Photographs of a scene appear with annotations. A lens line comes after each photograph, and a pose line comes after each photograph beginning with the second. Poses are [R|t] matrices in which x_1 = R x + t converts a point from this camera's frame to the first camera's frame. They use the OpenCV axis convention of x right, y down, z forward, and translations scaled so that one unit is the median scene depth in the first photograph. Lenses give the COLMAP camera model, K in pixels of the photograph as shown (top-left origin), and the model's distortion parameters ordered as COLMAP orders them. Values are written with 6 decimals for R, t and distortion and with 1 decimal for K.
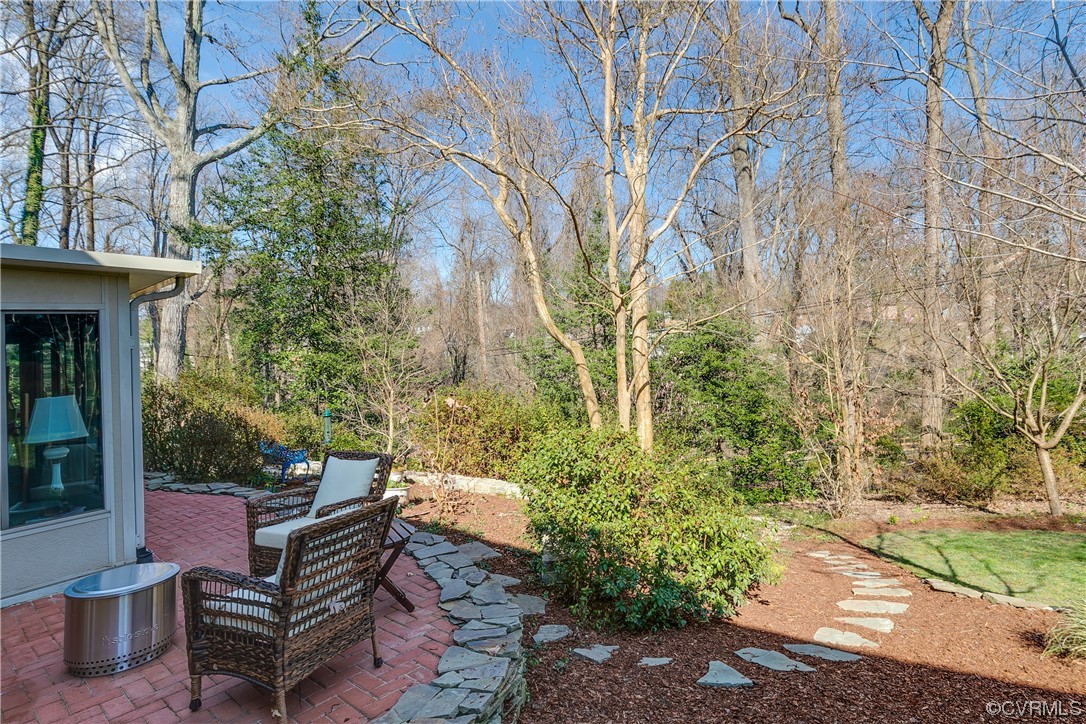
lens RADIAL K [[601.7, 0, 544.0], [0, 601.7, 287.8], [0, 0, 1]] dist [-0.001565, -0.001266]
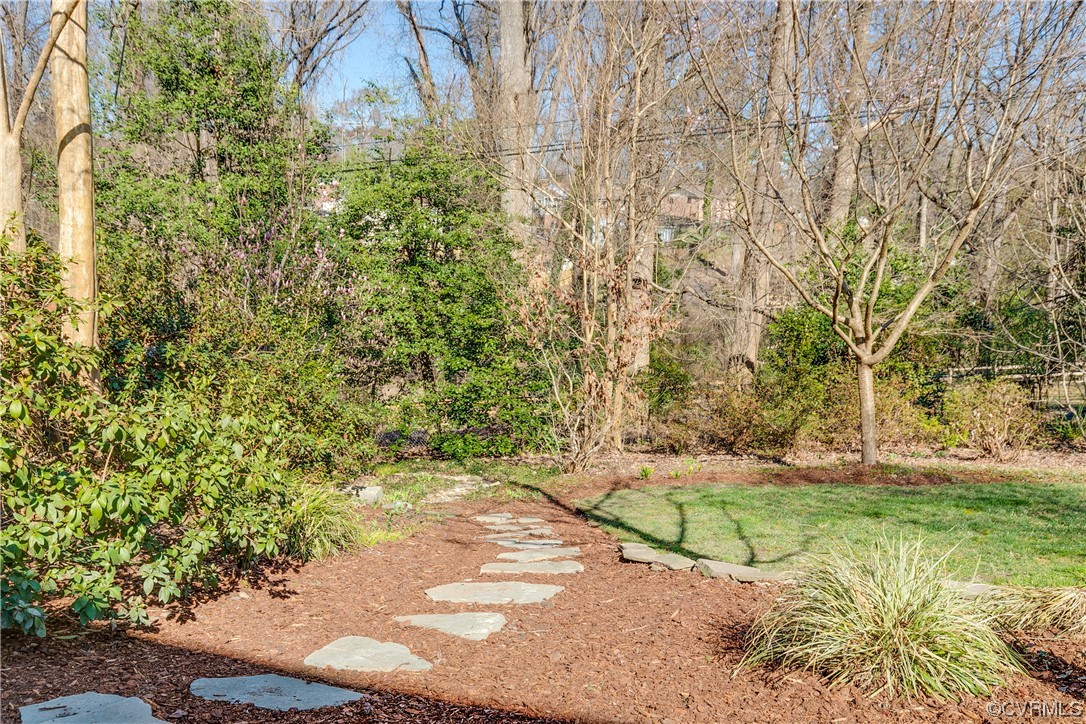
lens RADIAL K [[878.7, 0, 547.0], [0, 878.7, 339.6], [0, 0, 1]] dist [0.010991, 0.004626]
pose [[0.954689, 0.048583, 0.293613, 0.229156], [-0.097481, 0.983207, 0.154275, 0.131035], [-0.281188, -0.175906, 0.943393, 0.213530]]
